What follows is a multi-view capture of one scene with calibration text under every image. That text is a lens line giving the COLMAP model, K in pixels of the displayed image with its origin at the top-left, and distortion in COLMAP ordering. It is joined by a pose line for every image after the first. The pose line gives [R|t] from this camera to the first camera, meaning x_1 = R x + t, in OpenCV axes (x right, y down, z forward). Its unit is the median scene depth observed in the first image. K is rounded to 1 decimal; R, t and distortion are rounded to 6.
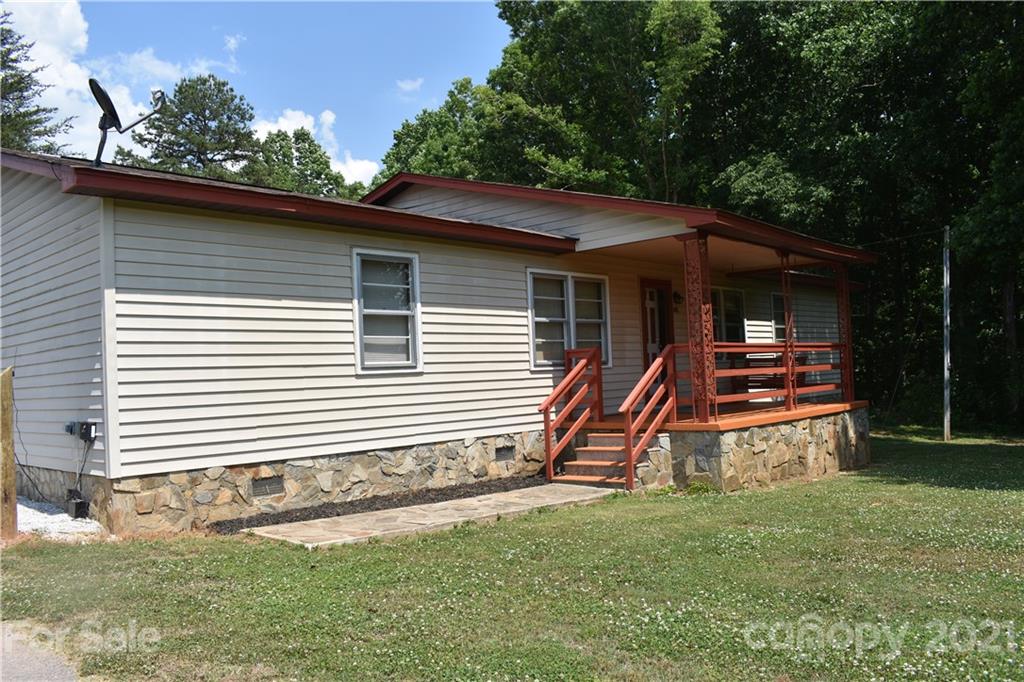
lens RADIAL K [[811.8, 0, 512.0], [0, 811.8, 341.0], [0, 0, 1]] dist [-0.101563, 0.038452]
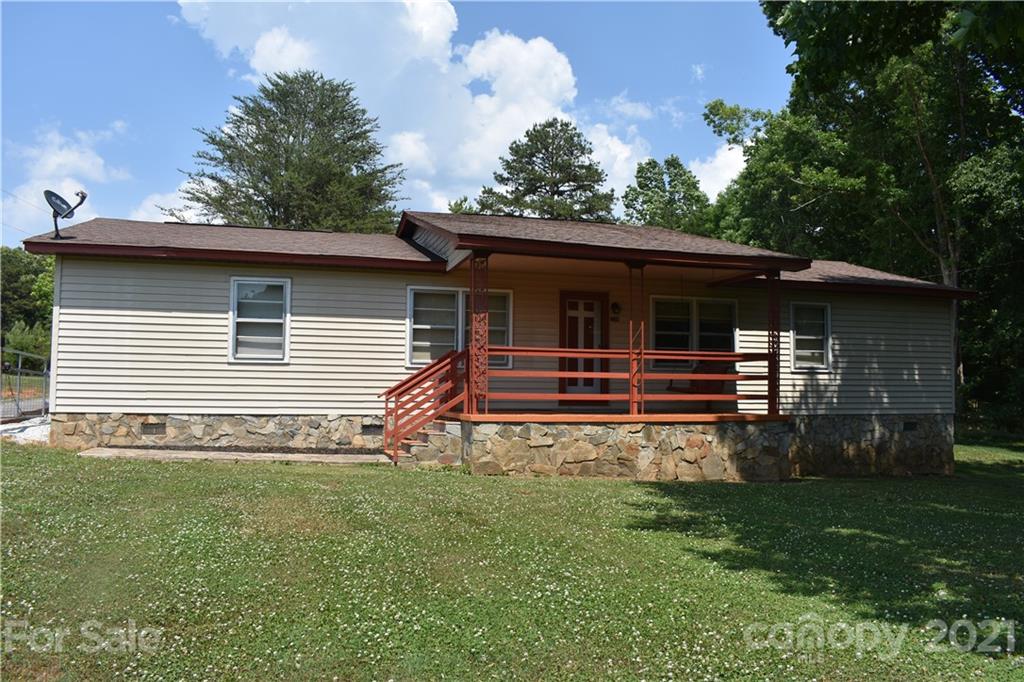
lens RADIAL K [[778.3, 0, 512.0], [0, 778.3, 341.0], [0, 0, 1]] dist [-0.094630, 0.002108]
pose [[0.853582, 0.013784, -0.520776, 0.896669], [-0.021500, 0.999730, -0.008777, 0.003457], [0.520515, 0.018689, 0.853648, 0.063758]]
